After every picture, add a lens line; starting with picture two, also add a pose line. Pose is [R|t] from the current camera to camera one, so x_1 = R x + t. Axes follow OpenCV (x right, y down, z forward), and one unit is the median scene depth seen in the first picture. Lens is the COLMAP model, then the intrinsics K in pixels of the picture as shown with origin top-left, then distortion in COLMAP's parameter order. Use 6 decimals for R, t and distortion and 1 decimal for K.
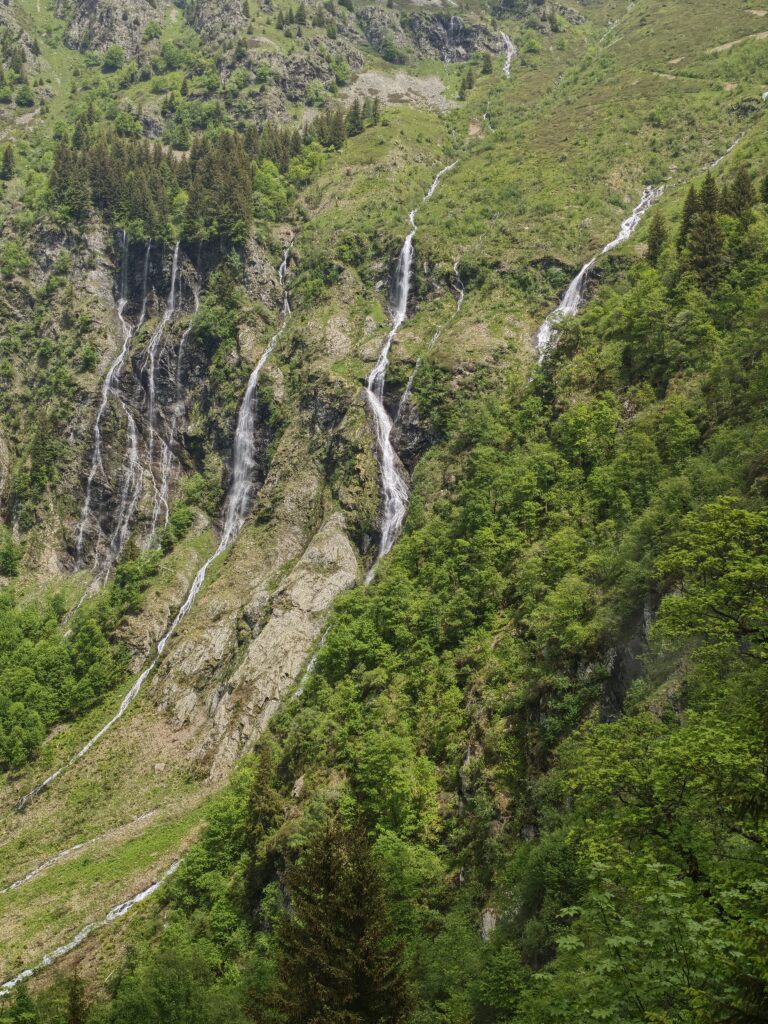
lens RADIAL K [[1366.0, 0, 384.9], [0, 1366.0, 496.9], [0, 0, 1]] dist [0.234597, -0.928594]
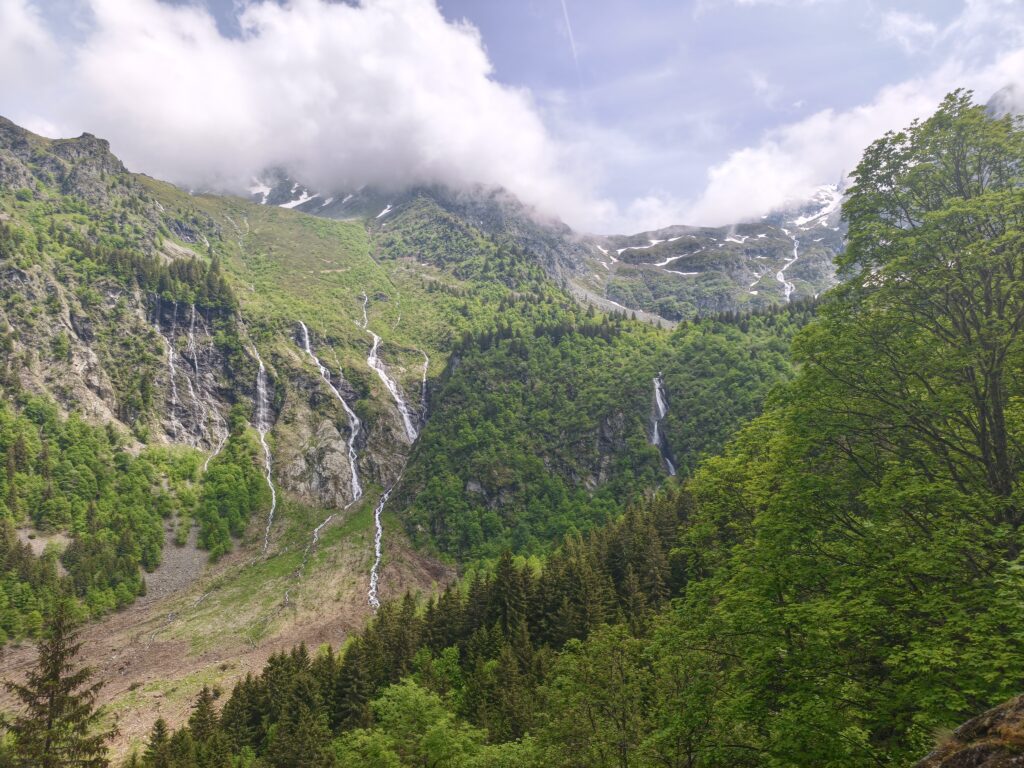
lens RADIAL K [[668.7, 0, 487.8], [0, 668.7, 389.6], [0, 0, 1]] dist [0.031244, -0.064762]
pose [[0.635539, 0.105702, 0.764799, -0.772537], [-0.002942, 0.990908, -0.134508, 0.117259], [-0.772063, 0.083235, 0.630072, -0.076061]]
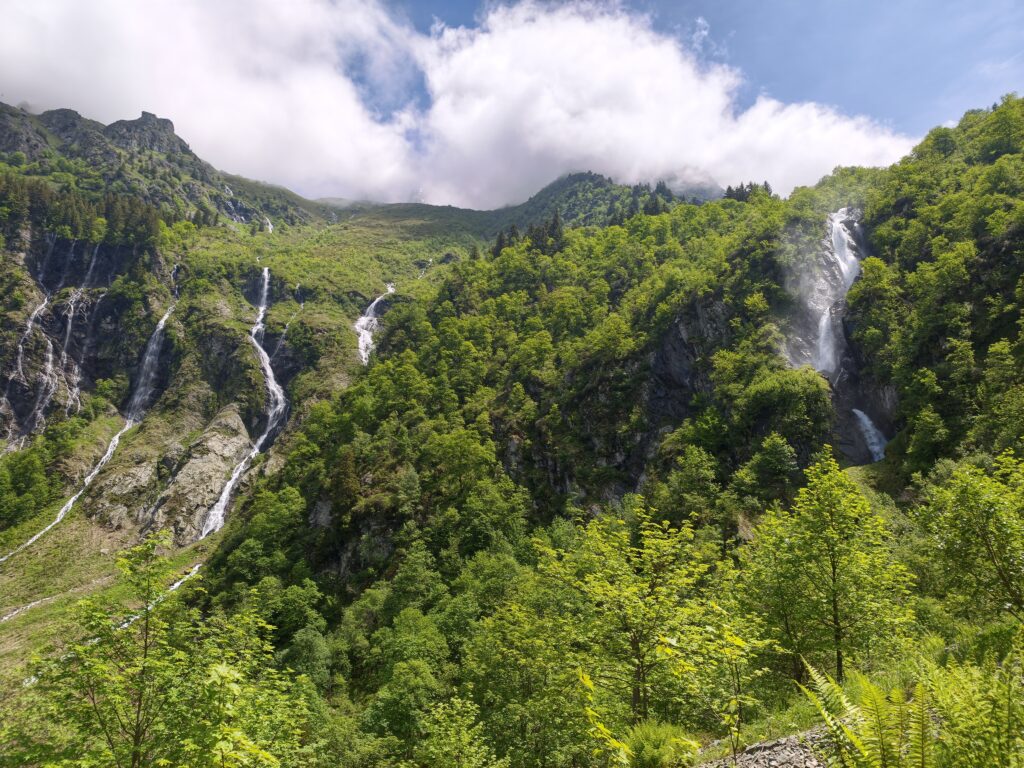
lens RADIAL K [[686.4, 0, 499.9], [0, 686.4, 385.7], [0, 0, 1]] dist [0.049448, -0.063539]
pose [[0.843805, 0.148331, 0.515743, -0.168025], [-0.037700, 0.975053, -0.218749, 0.137115], [-0.535324, 0.165138, 0.828346, 0.171997]]
